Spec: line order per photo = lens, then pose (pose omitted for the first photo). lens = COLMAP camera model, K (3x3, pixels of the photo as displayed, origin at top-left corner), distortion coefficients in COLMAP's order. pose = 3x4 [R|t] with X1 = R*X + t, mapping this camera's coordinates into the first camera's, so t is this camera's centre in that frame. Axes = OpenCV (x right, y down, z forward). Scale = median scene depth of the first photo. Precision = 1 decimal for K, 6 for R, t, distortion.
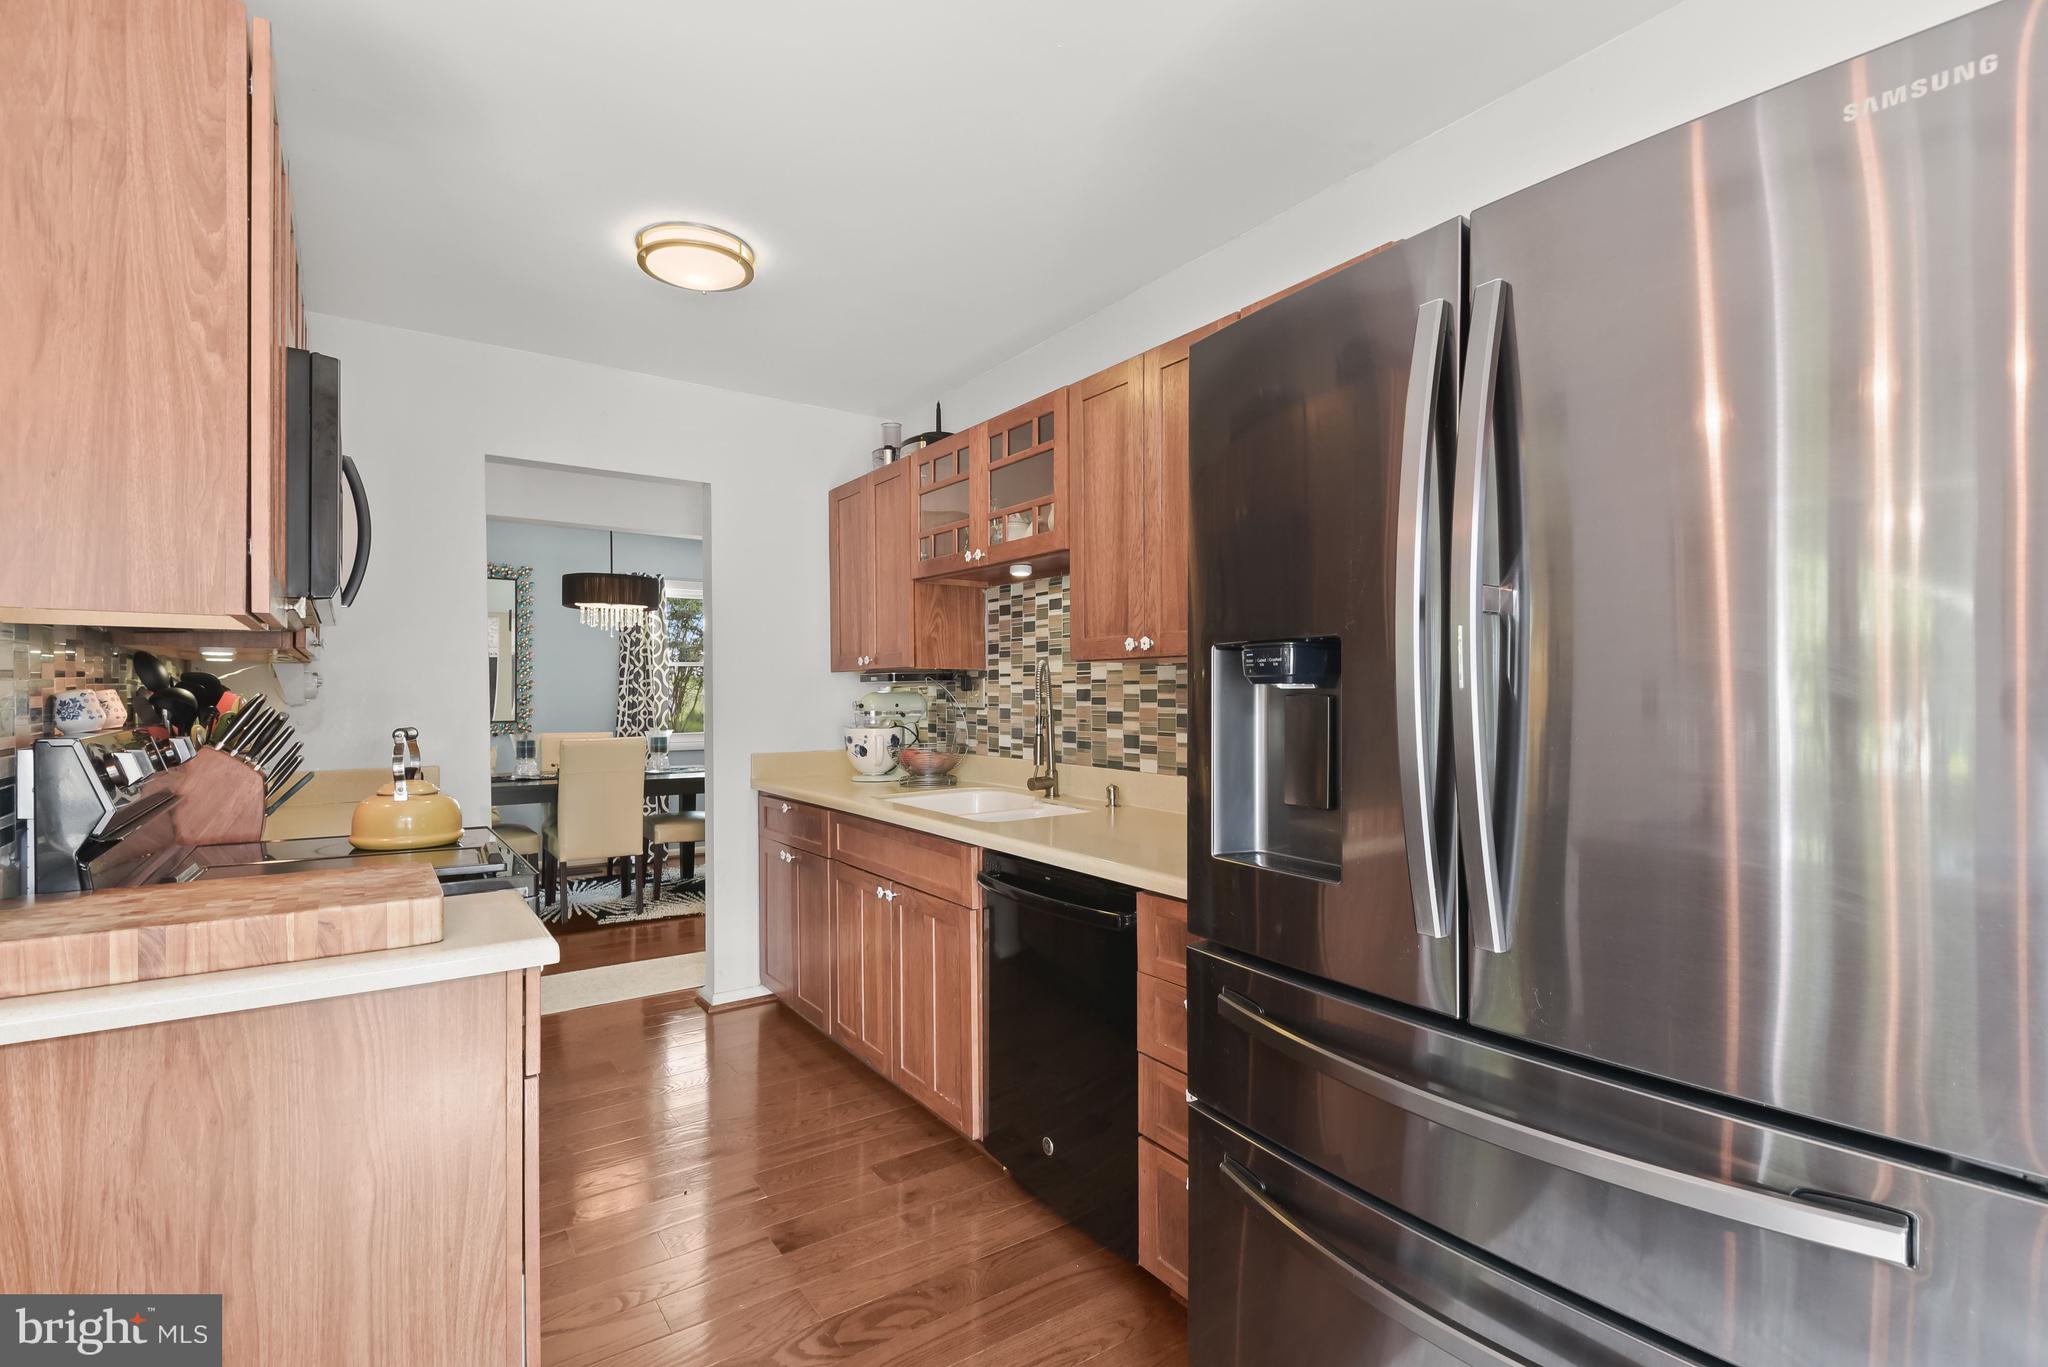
lens RADIAL K [[935.8, 0, 1029.0], [0, 935.8, 694.3], [0, 0, 1]] dist [0.013551, -0.008498]
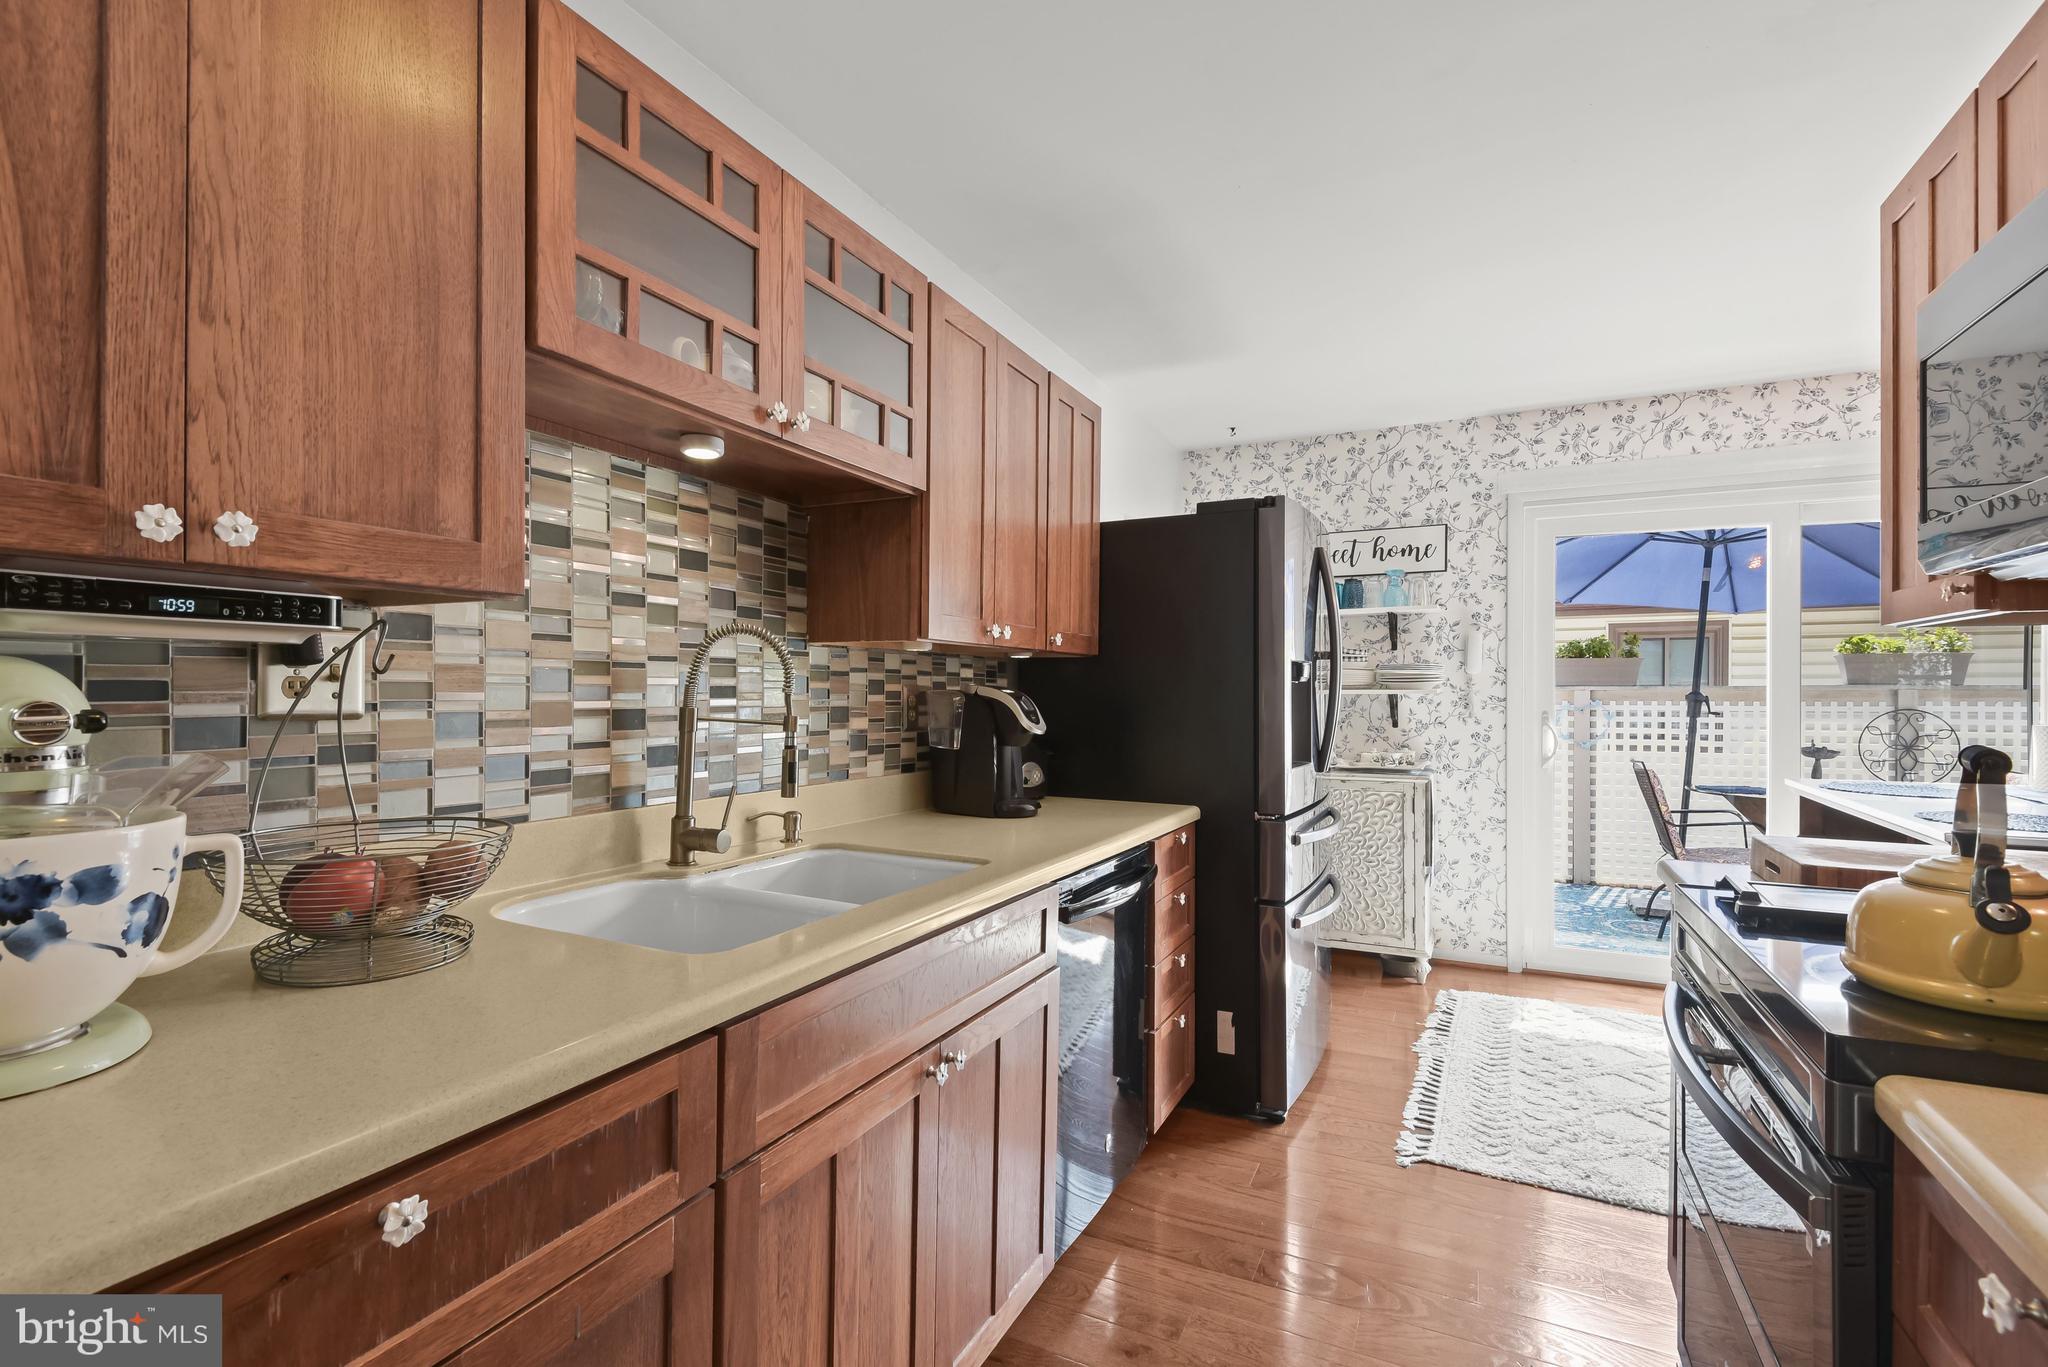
lens RADIAL K [[935.8, 0, 1010.1], [0, 935.8, 703.8], [0, 0, 1]] dist [0.013551, -0.008498]
pose [[-0.471677, -0.017190, 0.881604, -0.583372], [-0.004962, 0.999846, 0.016841, 0.003198], [-0.881757, 0.003569, -0.471690, 1.131335]]
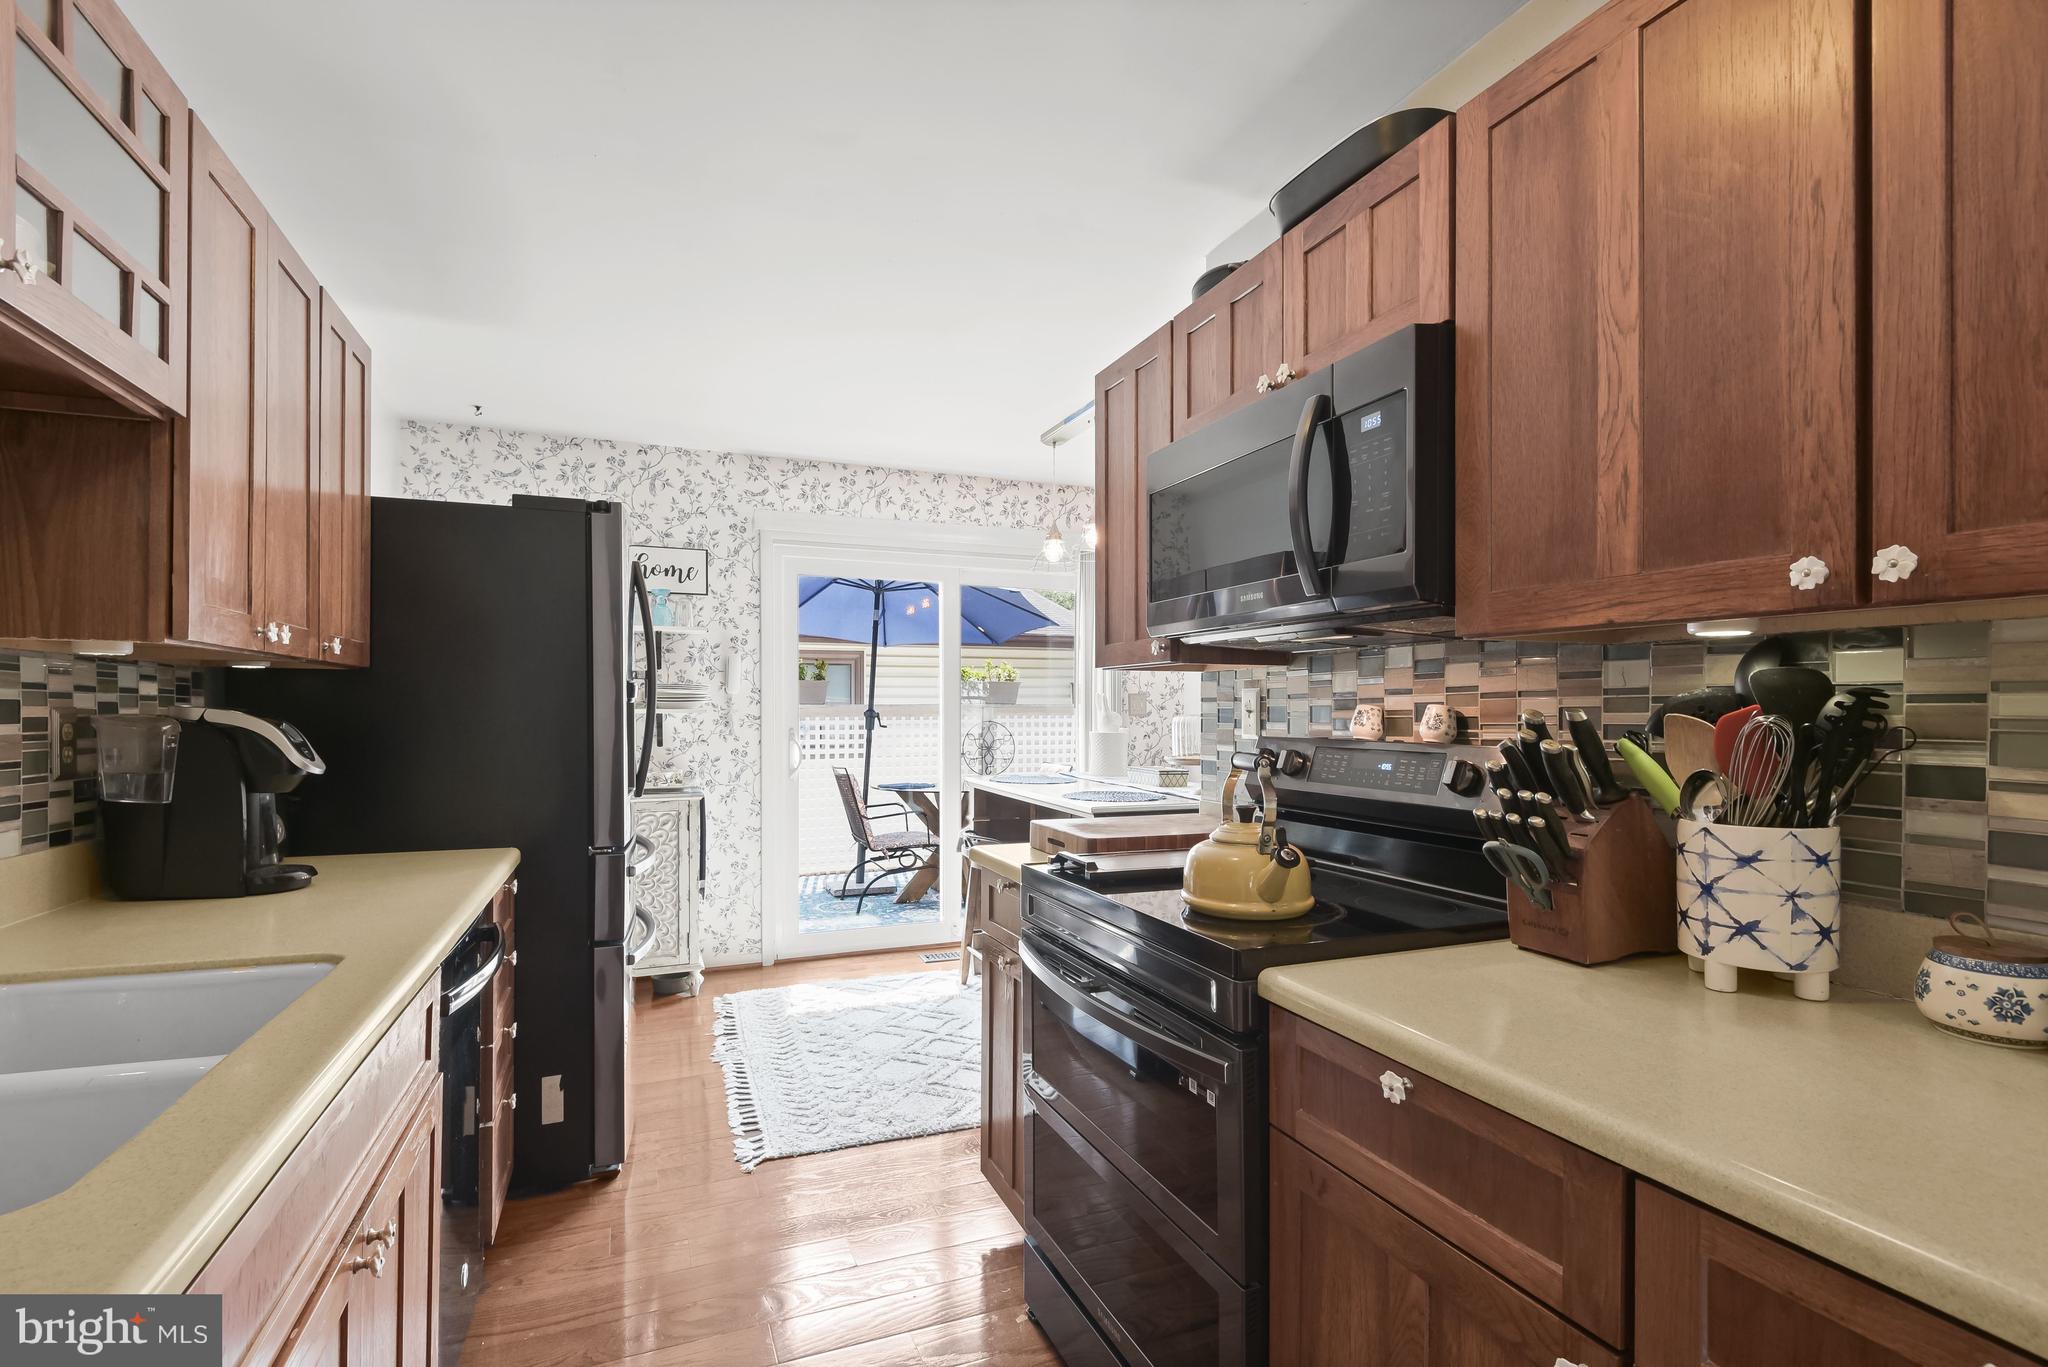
lens RADIAL K [[935.8, 0, 1022.2], [0, 935.8, 717.1], [0, 0, 1]] dist [0.013551, -0.008498]
pose [[-0.973981, -0.007441, 0.226508, -0.456770], [-0.005311, 0.999936, 0.010013, -0.001565], [-0.226568, 0.008550, -0.973958, 1.209355]]
